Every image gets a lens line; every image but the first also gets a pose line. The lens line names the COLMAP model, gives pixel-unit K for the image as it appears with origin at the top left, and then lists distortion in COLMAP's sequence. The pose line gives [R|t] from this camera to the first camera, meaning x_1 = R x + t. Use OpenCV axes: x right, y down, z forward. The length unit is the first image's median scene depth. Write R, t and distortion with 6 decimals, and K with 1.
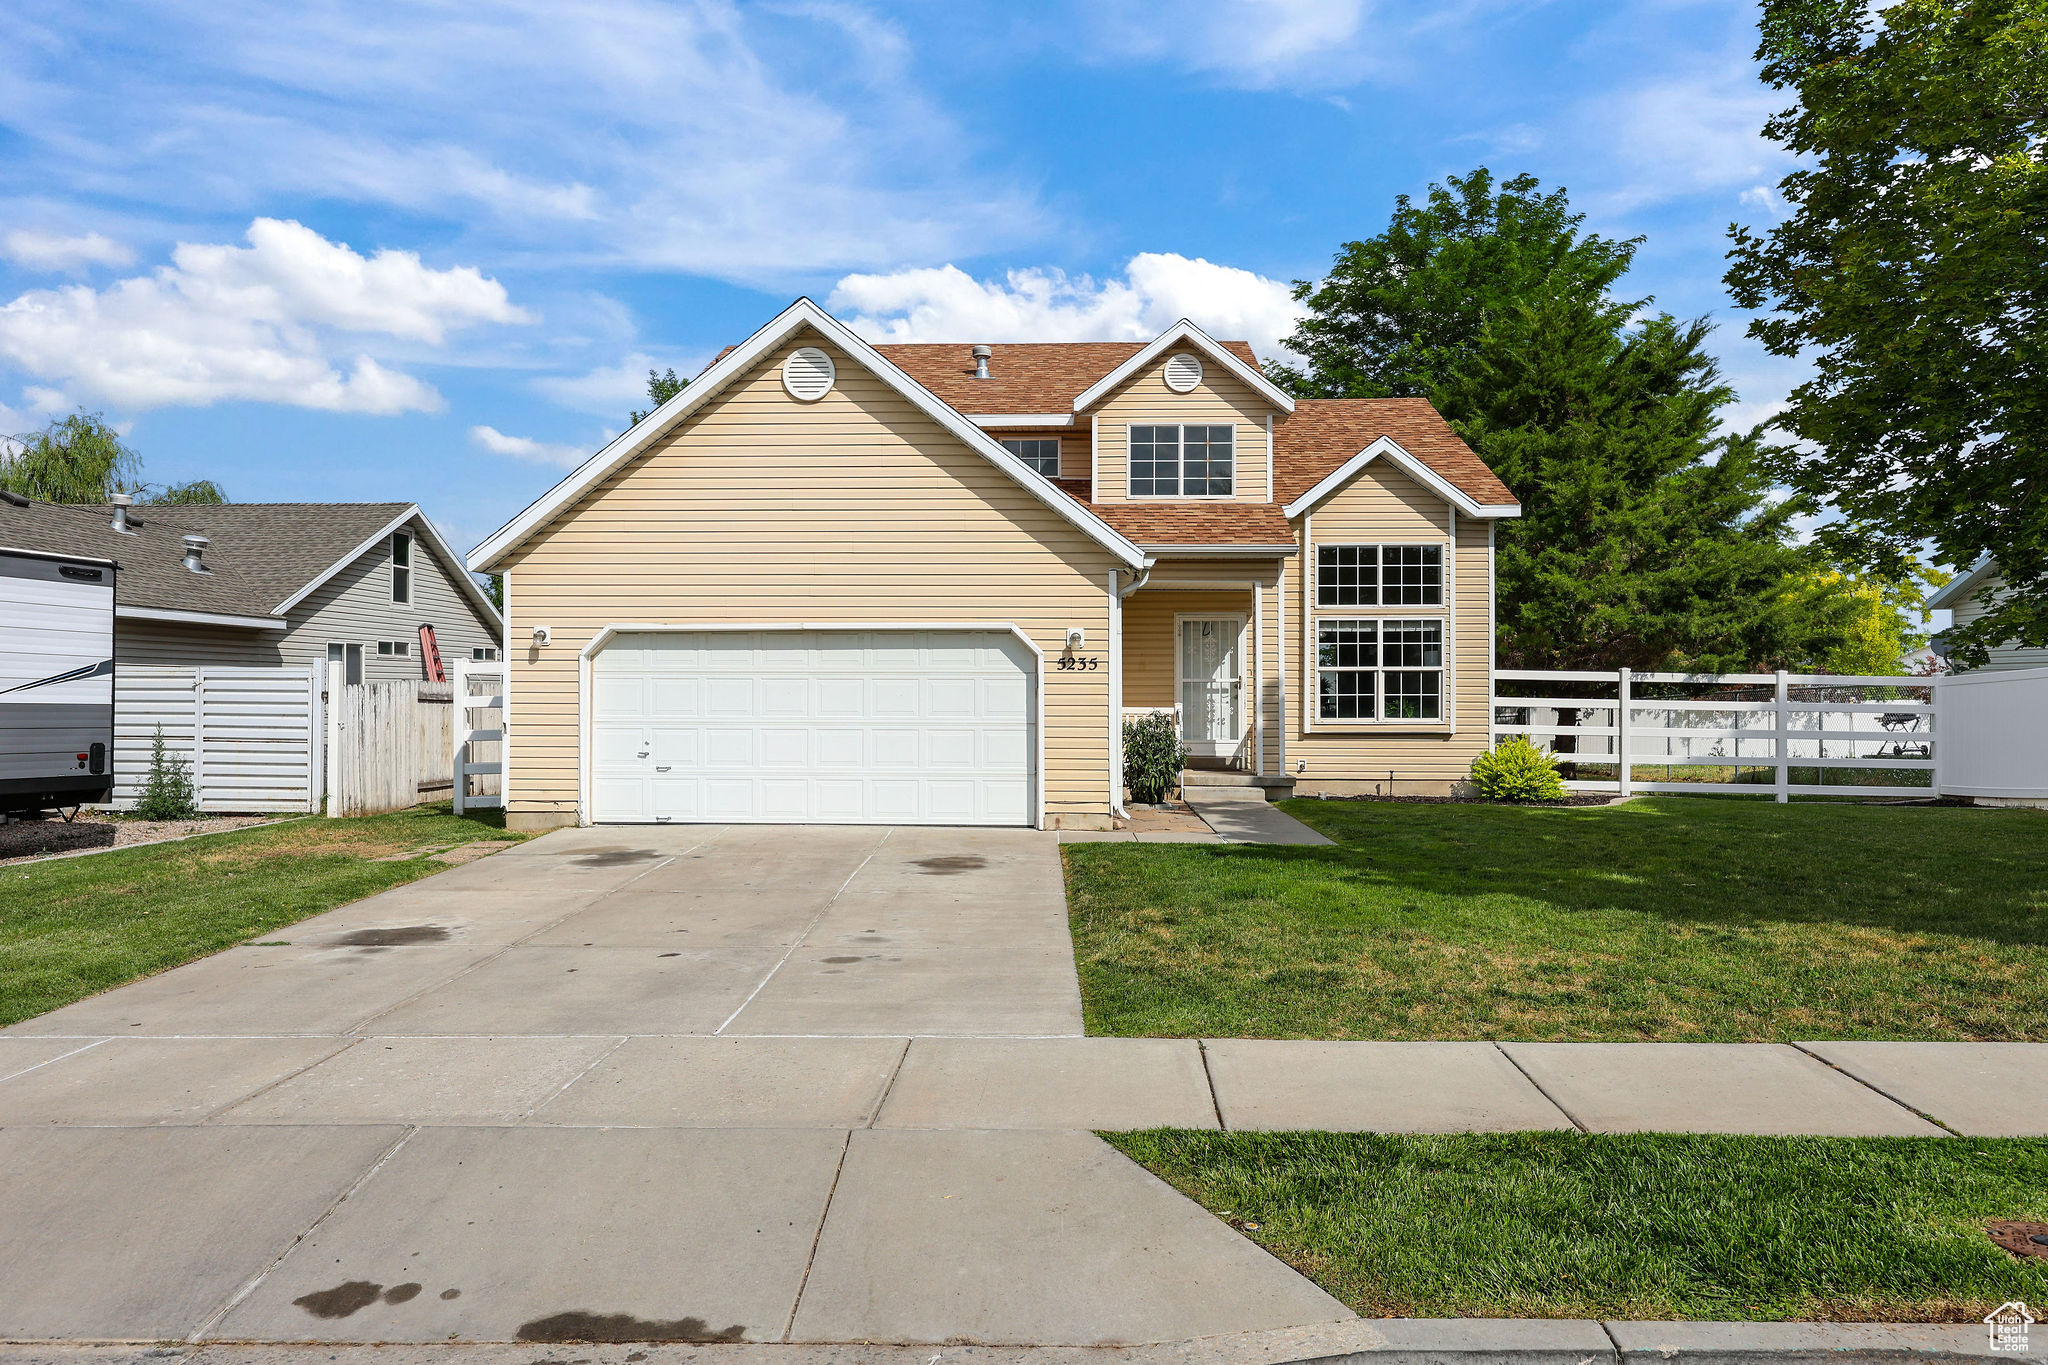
lens RADIAL K [[1435.5, 0, 1024.0], [0, 1435.5, 682.5], [0, 0, 1]] dist [0.000517, 0.002166]
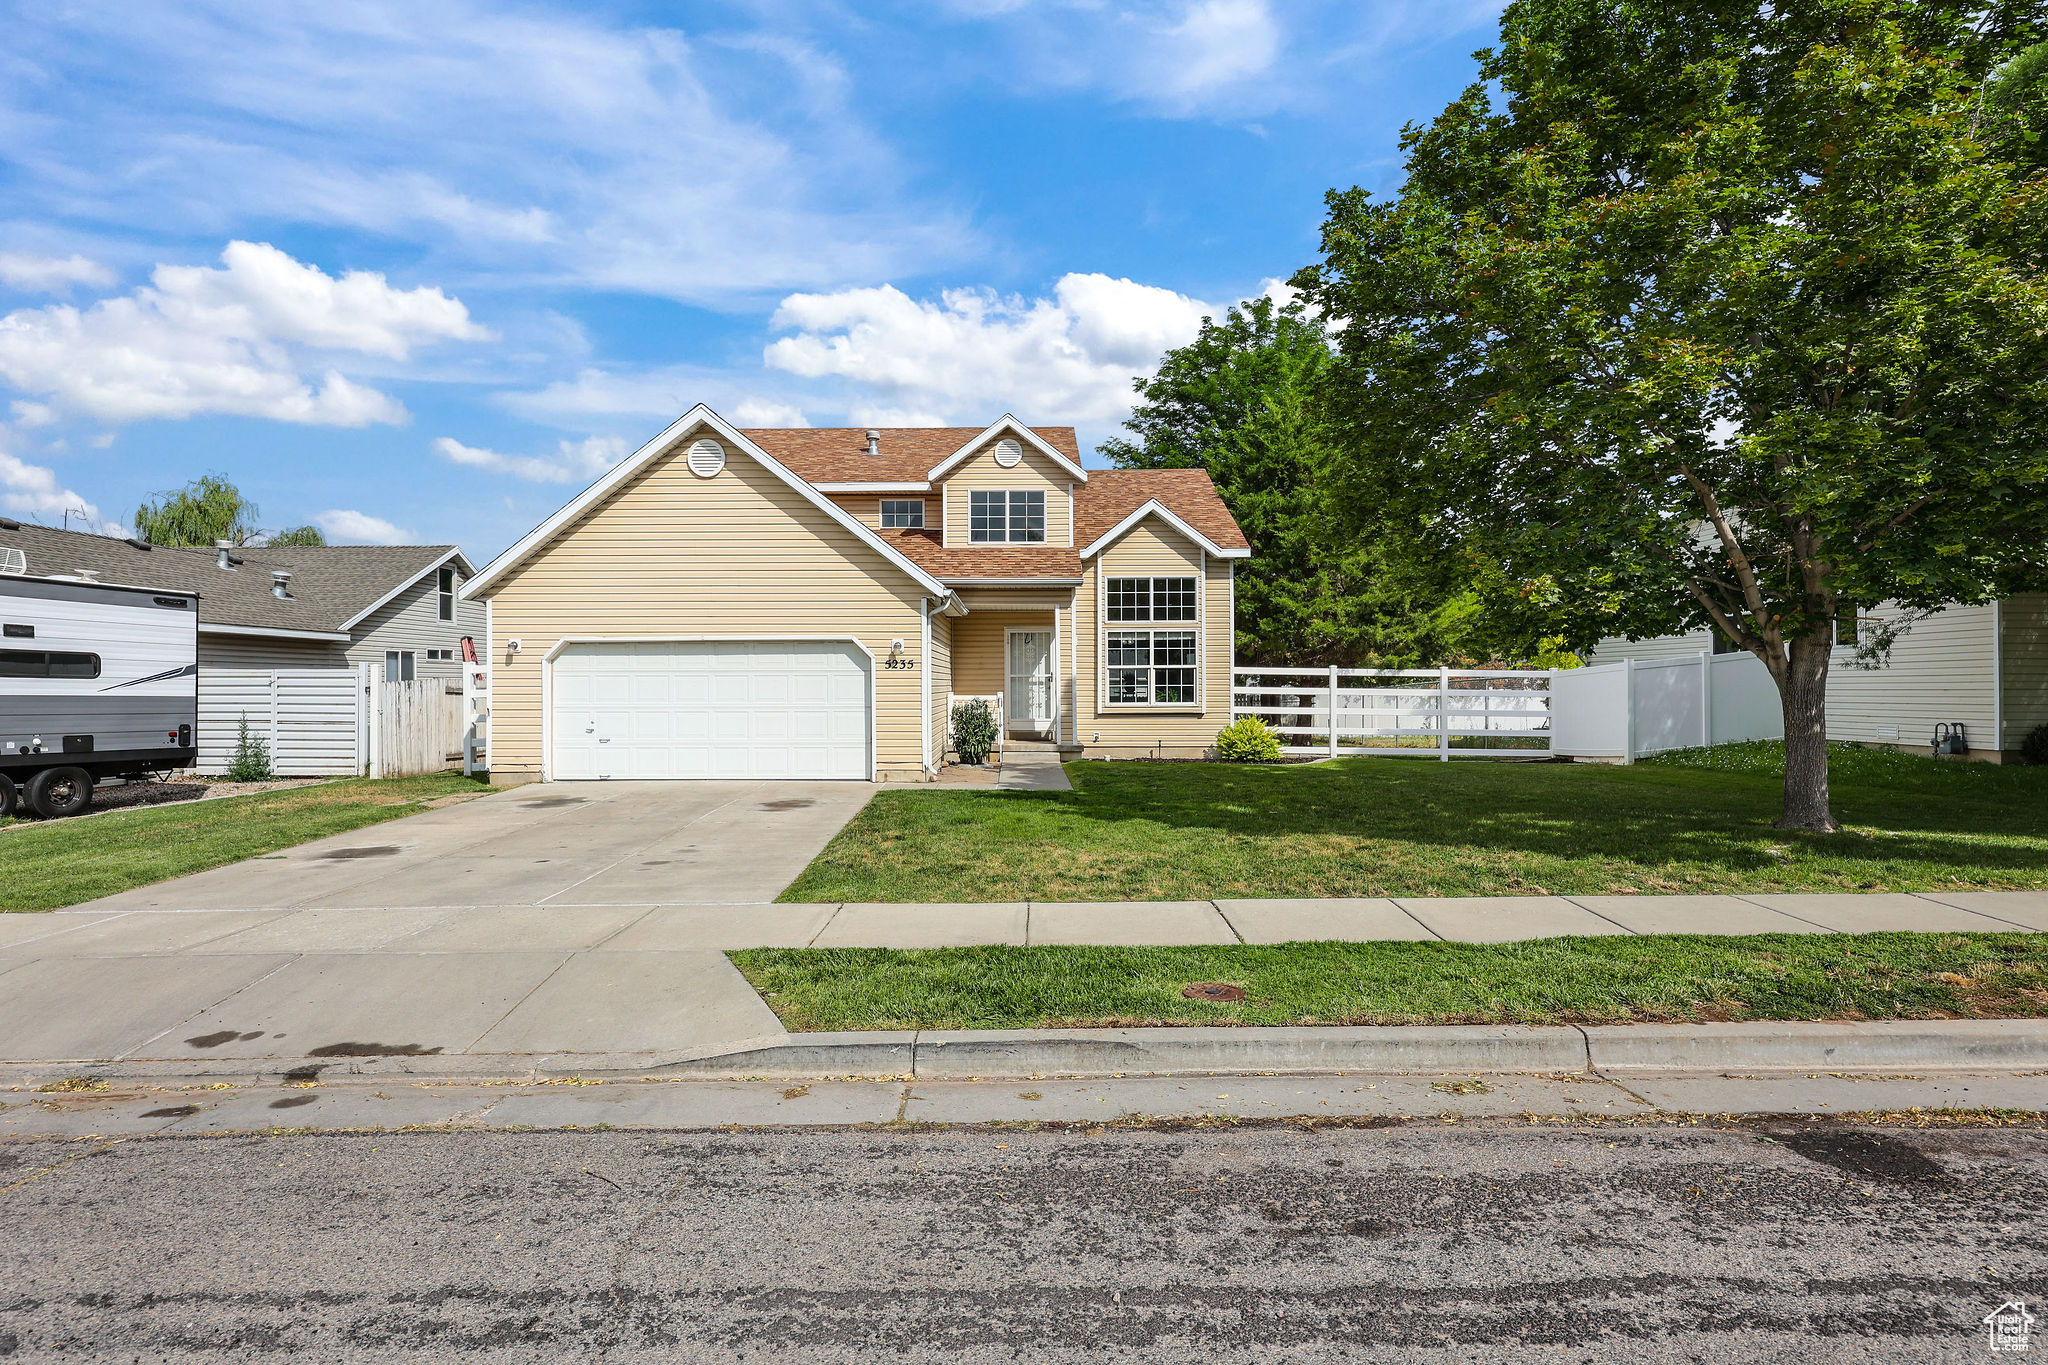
lens RADIAL K [[1113.9, 0, 1024.0], [0, 1113.9, 682.5], [0, 0, 1]] dist [0.001452, 0.000007]
pose [[0.999402, -0.004774, 0.034250, 0.087944], [0.004647, 0.999982, 0.003789, 0.000938], [-0.034267, -0.003628, 0.999406, -0.070459]]
